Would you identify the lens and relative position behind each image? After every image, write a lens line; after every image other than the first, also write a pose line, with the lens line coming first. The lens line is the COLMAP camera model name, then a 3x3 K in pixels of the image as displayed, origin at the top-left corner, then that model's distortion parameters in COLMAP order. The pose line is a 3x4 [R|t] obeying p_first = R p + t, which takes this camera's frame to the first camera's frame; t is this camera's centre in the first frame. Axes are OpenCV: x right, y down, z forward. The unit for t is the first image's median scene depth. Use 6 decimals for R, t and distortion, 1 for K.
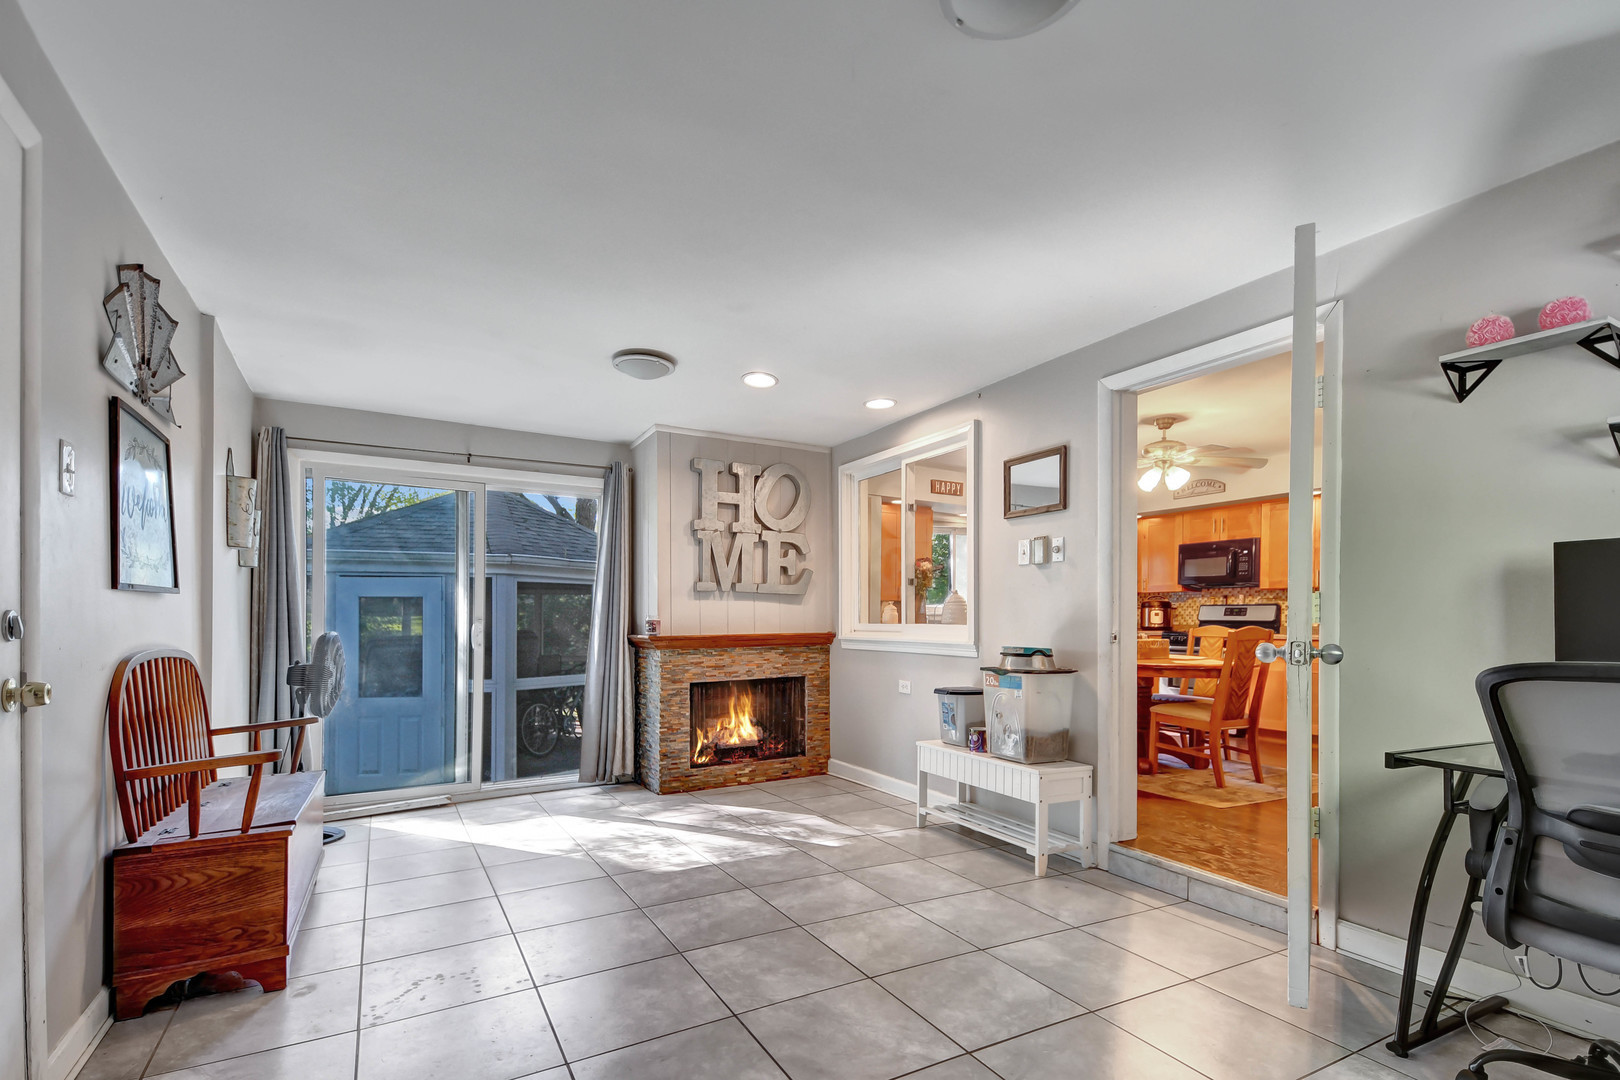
lens RADIAL K [[765.1, 0, 793.7], [0, 765.1, 616.2], [0, 0, 1]] dist [0.043644, -0.012269]
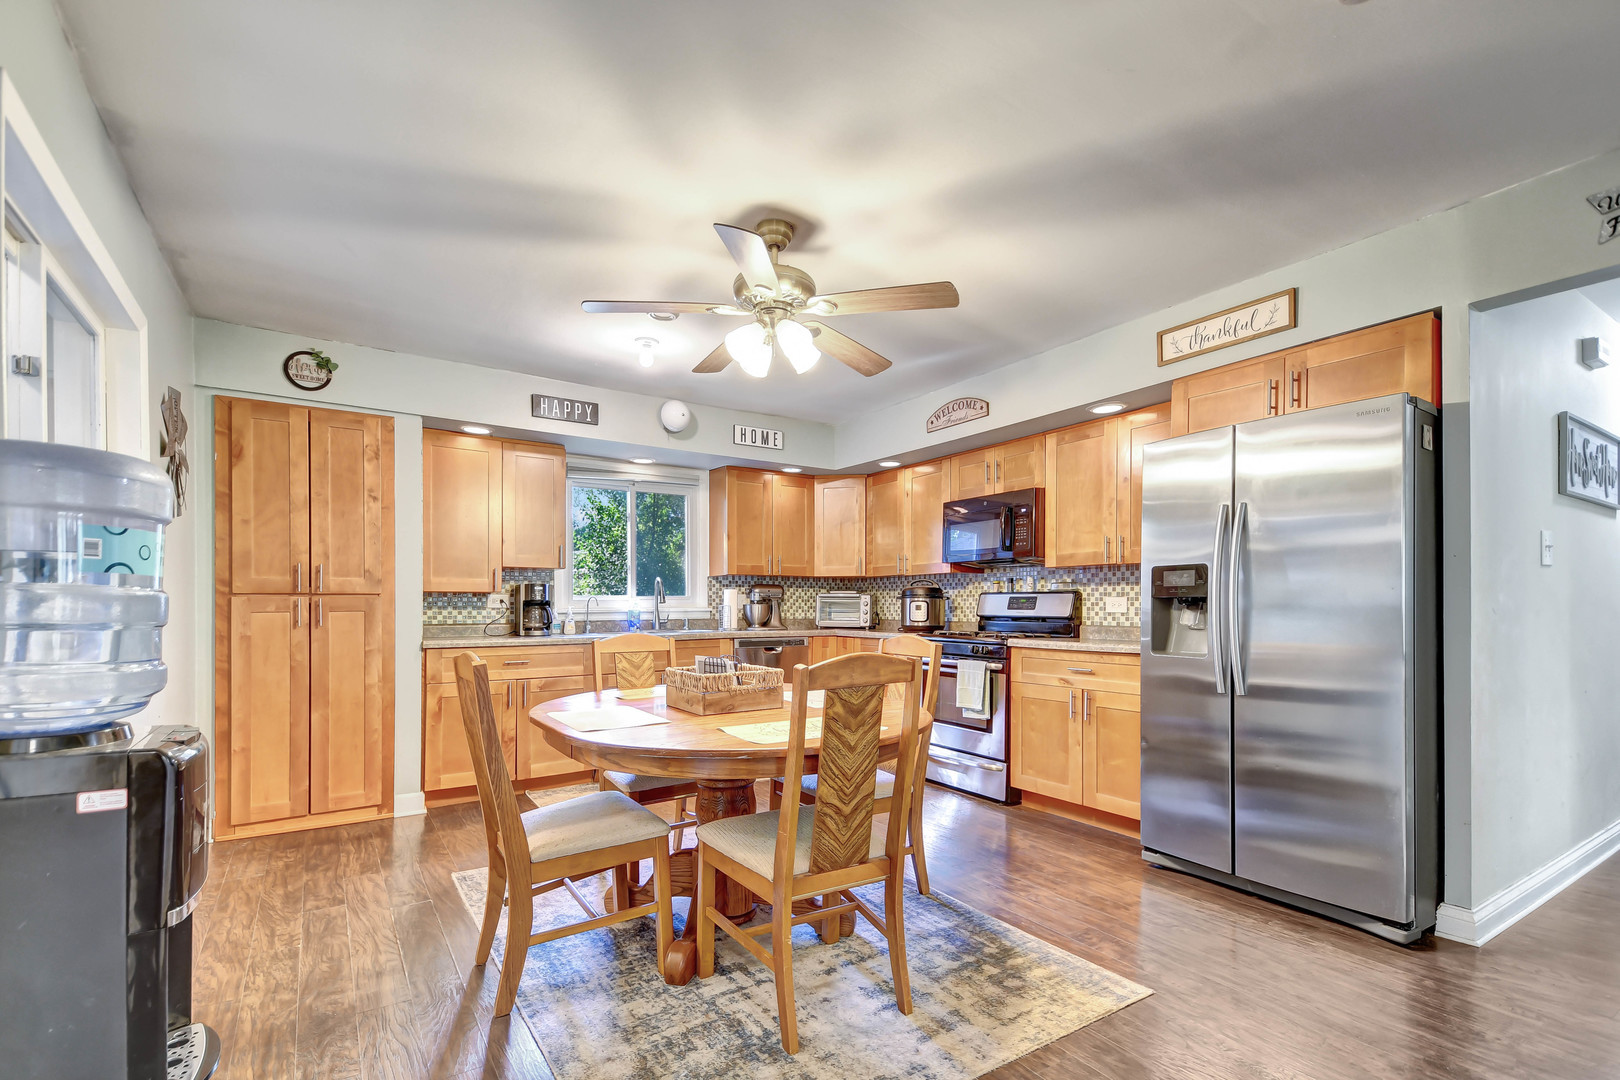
lens RADIAL K [[765.1, 0, 800.5], [0, 765.1, 606.8], [0, 0, 1]] dist [0.043644, -0.012269]
pose [[0.996772, -0.015453, 0.078782, 0.332311], [0.015083, 0.999872, 0.005282, -0.008634], [-0.078854, -0.004077, 0.996878, 0.362539]]
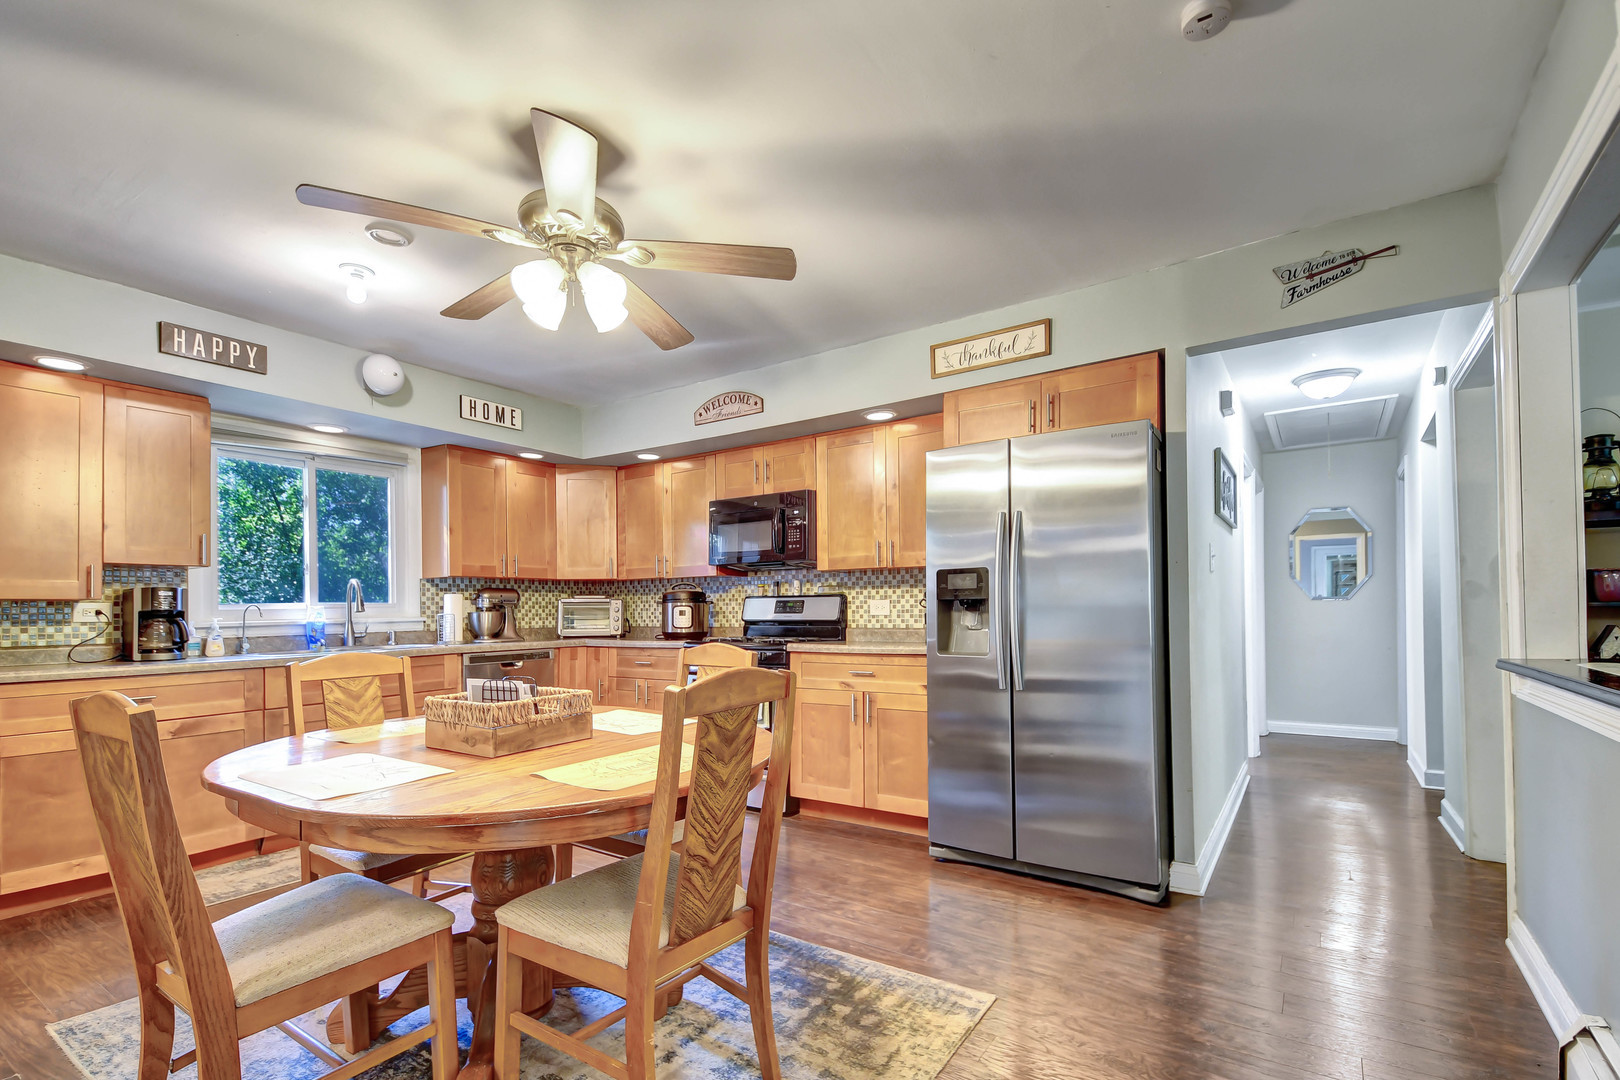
lens RADIAL K [[765.1, 0, 809.7], [0, 765.1, 603.3], [0, 0, 1]] dist [0.043644, -0.012269]
pose [[0.884905, -0.023054, 0.465201, 0.287964], [0.025028, 0.999685, 0.001934, -0.009322], [-0.465099, 0.009932, 0.885203, 0.425439]]
